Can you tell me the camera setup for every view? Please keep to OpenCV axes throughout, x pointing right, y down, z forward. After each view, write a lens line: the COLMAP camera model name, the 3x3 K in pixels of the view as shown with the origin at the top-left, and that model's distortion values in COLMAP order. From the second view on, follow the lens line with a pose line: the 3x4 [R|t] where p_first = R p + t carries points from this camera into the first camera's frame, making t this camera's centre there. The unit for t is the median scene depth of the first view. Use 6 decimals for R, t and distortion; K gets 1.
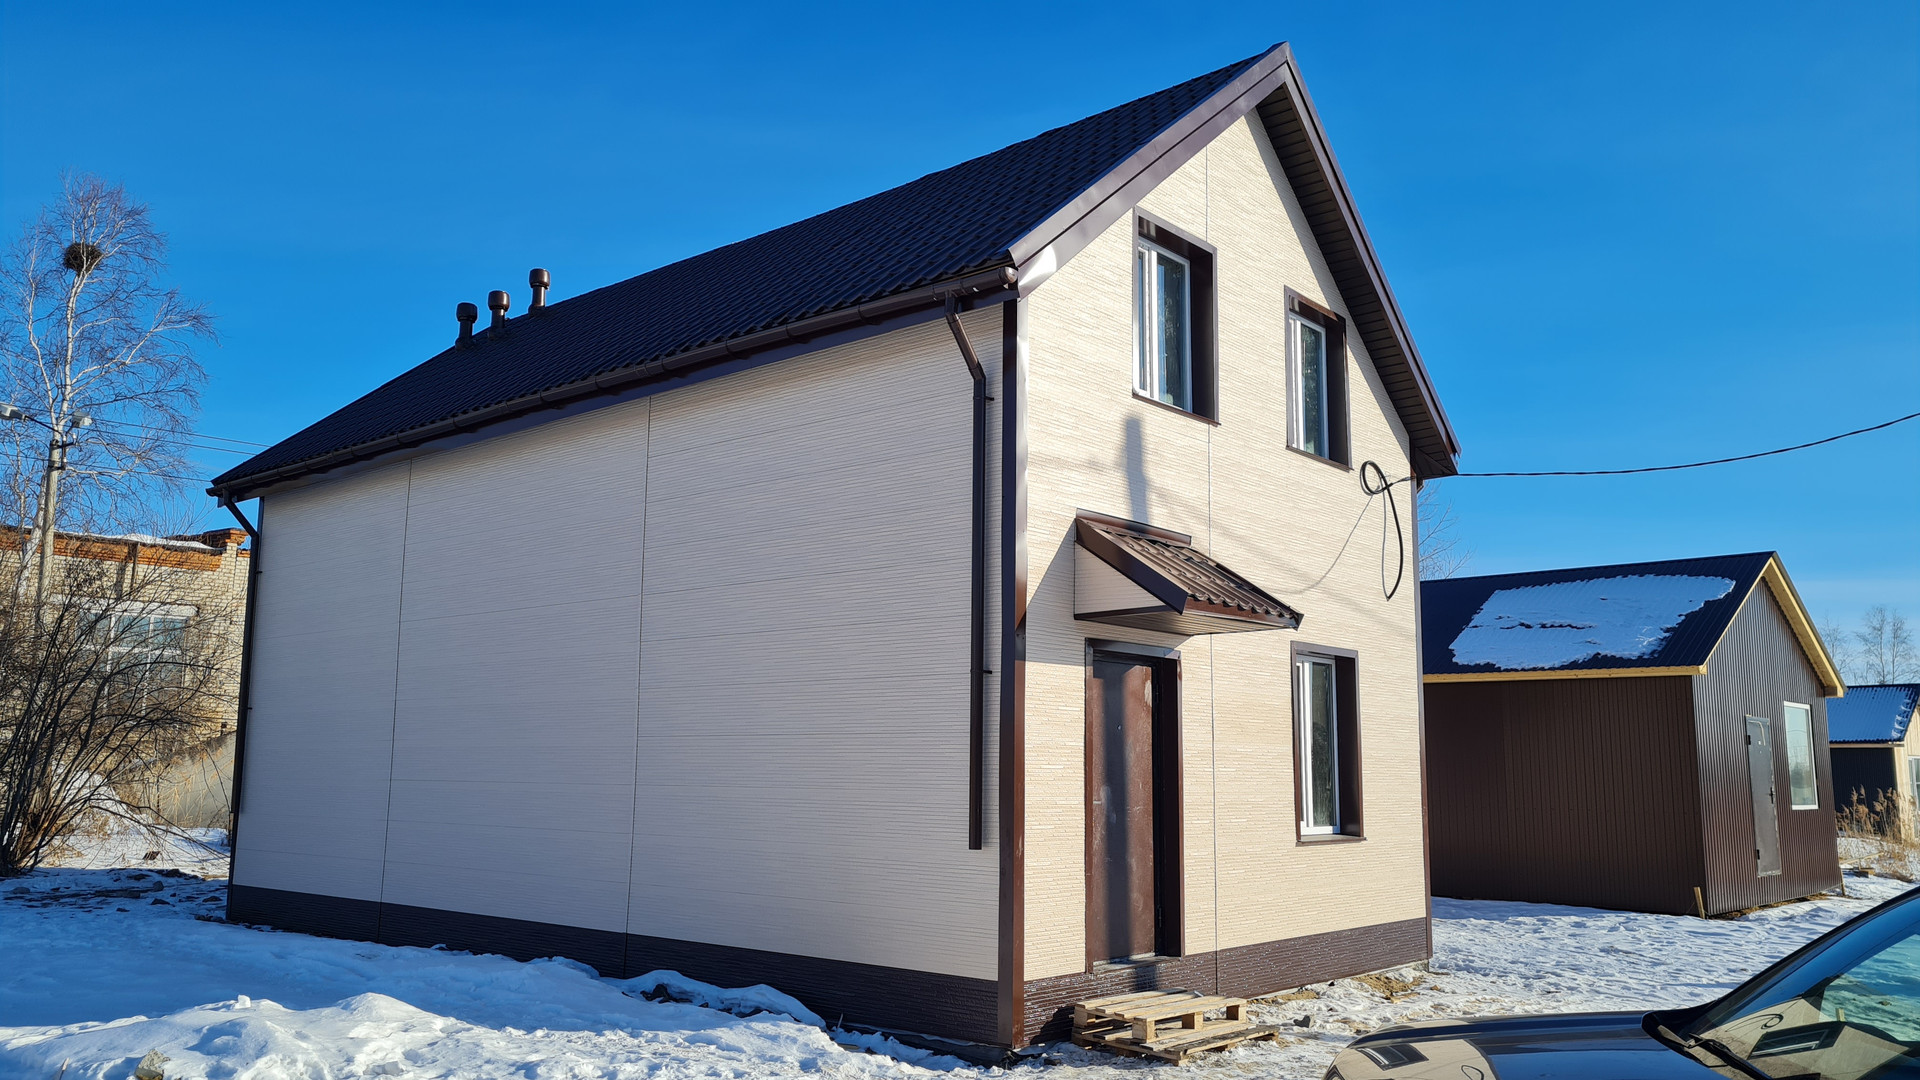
lens RADIAL K [[1480.7, 0, 960.0], [0, 1480.7, 540.0], [0, 0, 1]] dist [0.004691, 0.001367]
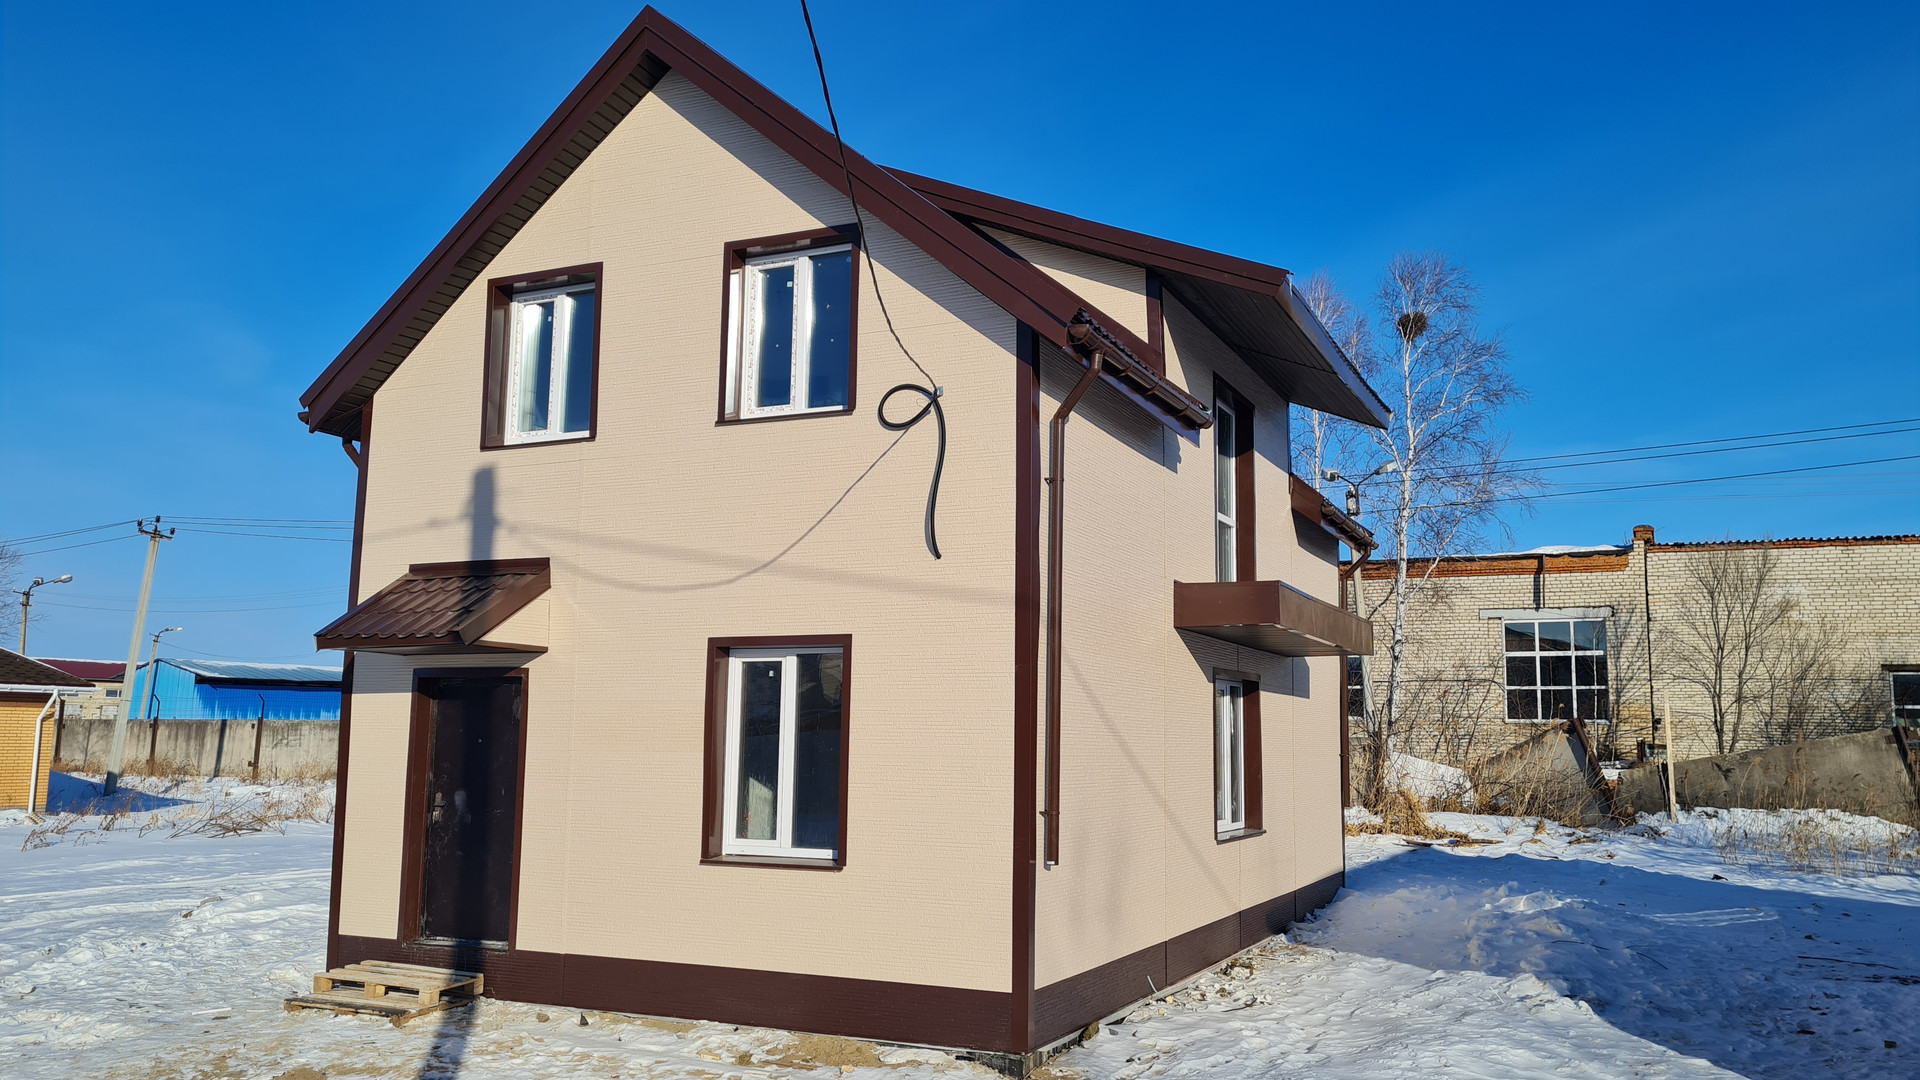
lens RADIAL K [[1470.1, 0, 962.2], [0, 1470.1, 579.6], [0, 0, 1]] dist [0.003199, 0.000744]
pose [[0.283260, -0.117220, -0.951853, 1.197310], [0.149133, 0.985813, -0.077022, 0.133358], [0.947377, -0.120136, 0.296722, 0.942124]]
